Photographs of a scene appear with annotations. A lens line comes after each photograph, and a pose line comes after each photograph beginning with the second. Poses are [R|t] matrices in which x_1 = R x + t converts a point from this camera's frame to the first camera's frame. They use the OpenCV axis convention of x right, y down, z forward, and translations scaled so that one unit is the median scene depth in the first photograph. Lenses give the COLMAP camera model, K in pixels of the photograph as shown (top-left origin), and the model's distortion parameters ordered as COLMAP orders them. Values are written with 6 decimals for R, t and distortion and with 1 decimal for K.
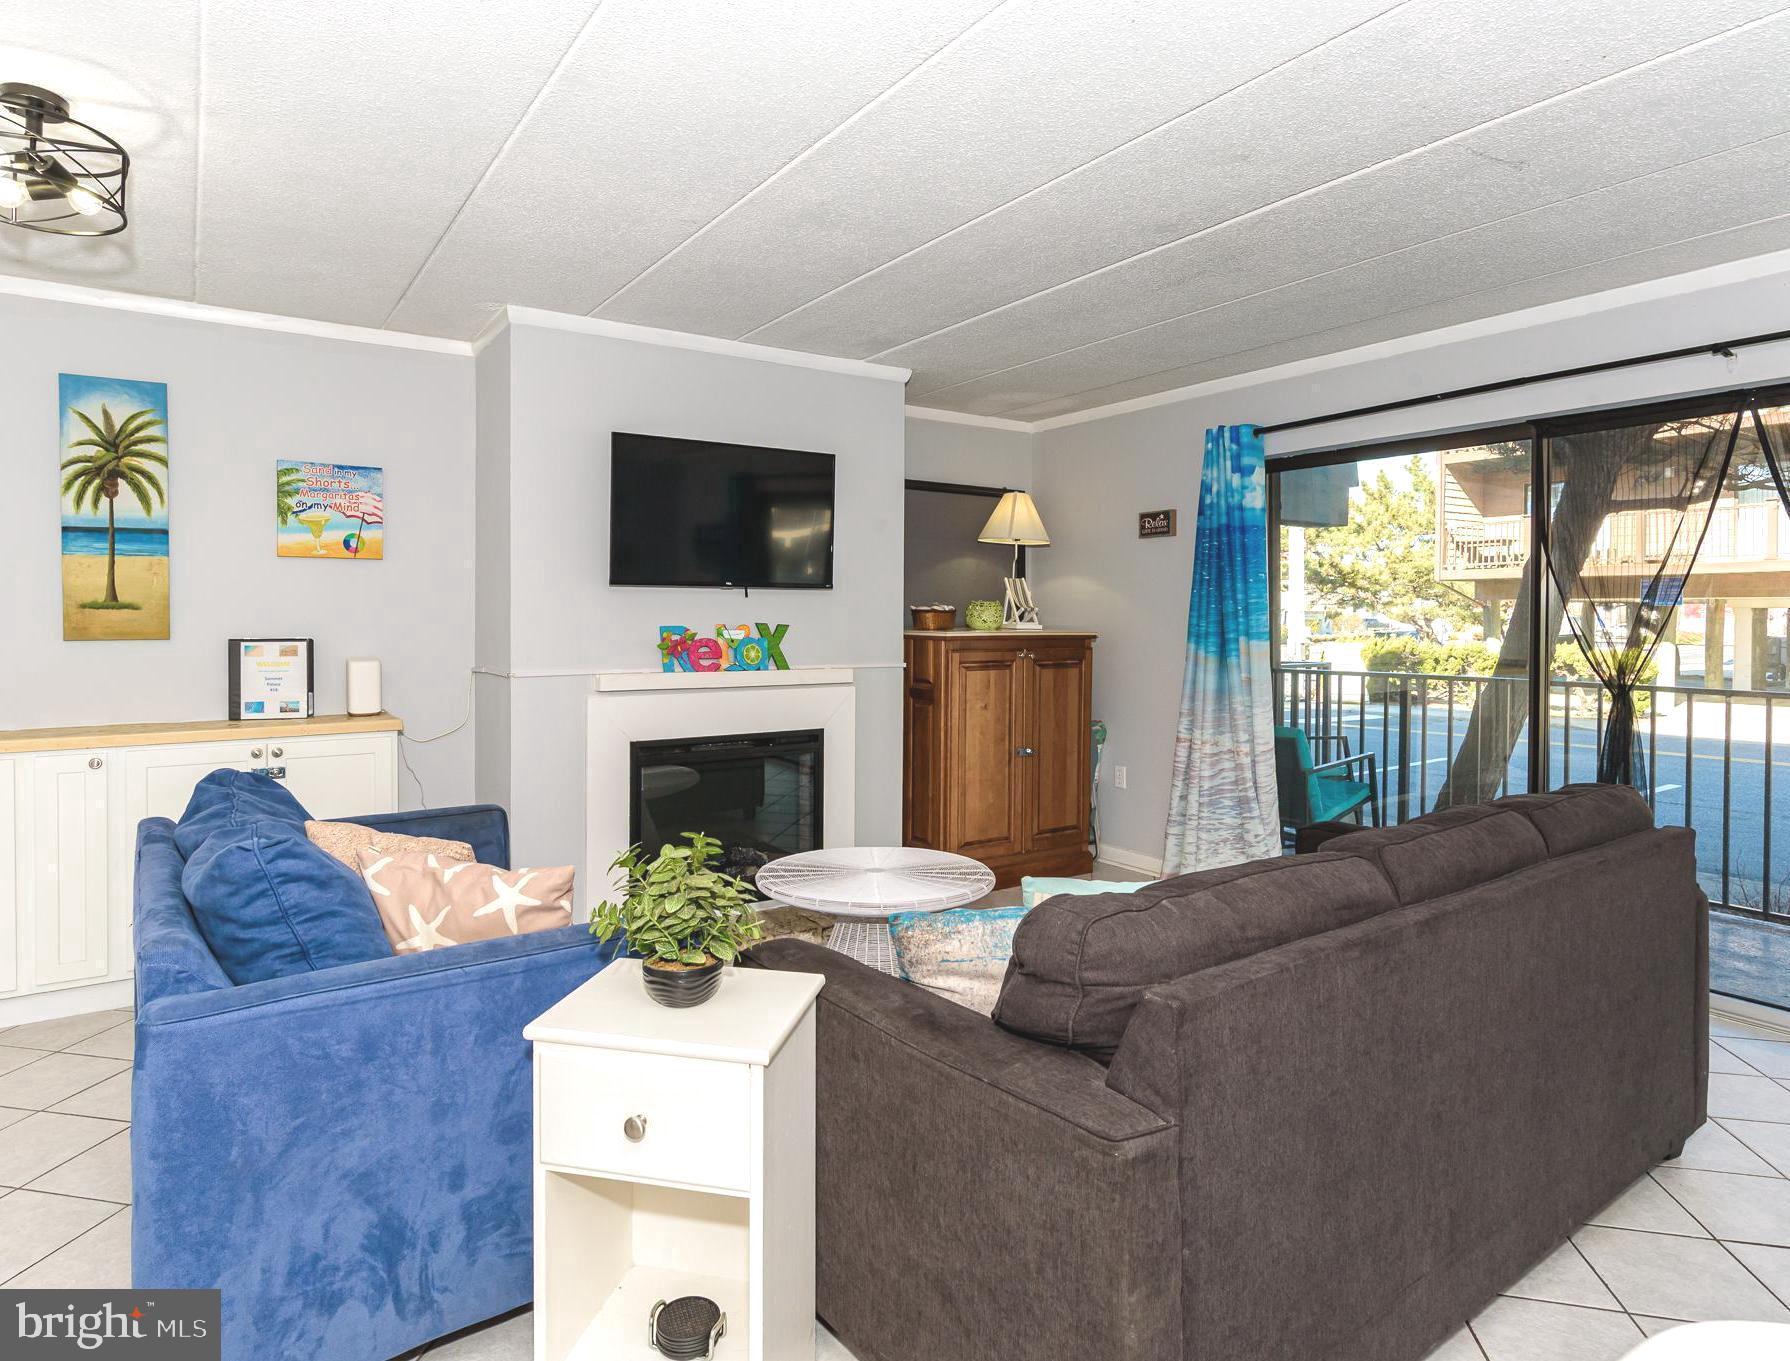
lens RADIAL K [[1066.5, 0, 781.7], [0, 1066.5, 625.5], [0, 0, 1]] dist [0.002705, 0.000957]
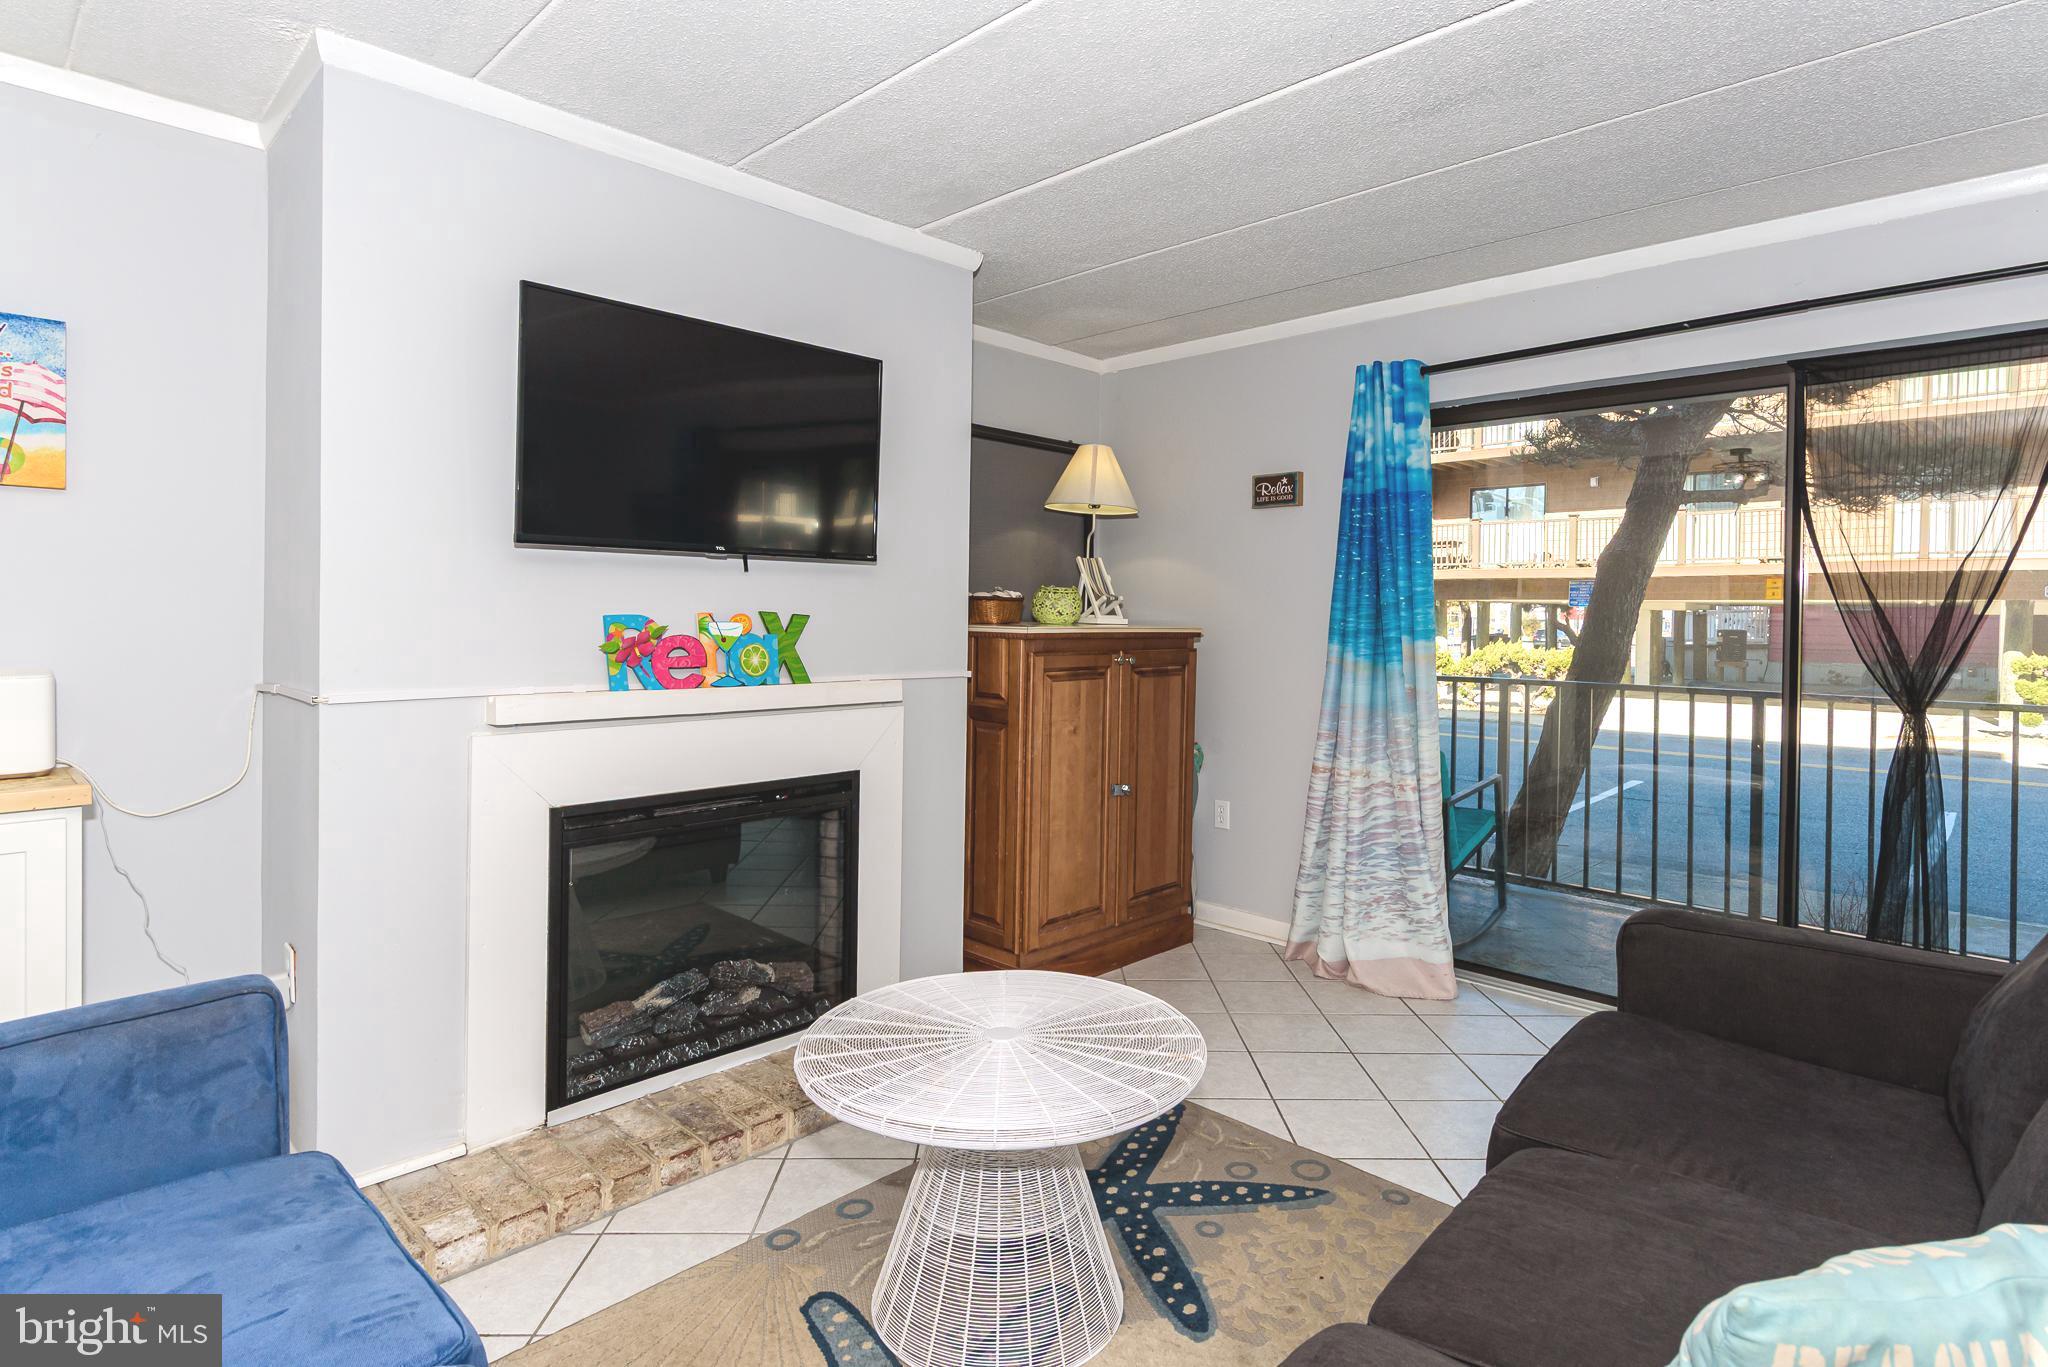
lens RADIAL K [[1145.2, 0, 1036.1], [0, 1145.2, 632.8], [0, 0, 1]] dist [-0.000528, -0.000754]
pose [[0.964608, 0.004996, 0.263642, -0.043430], [-0.007872, 0.999920, 0.009853, 0.002147], [-0.263572, -0.011580, 0.964570, 0.274522]]
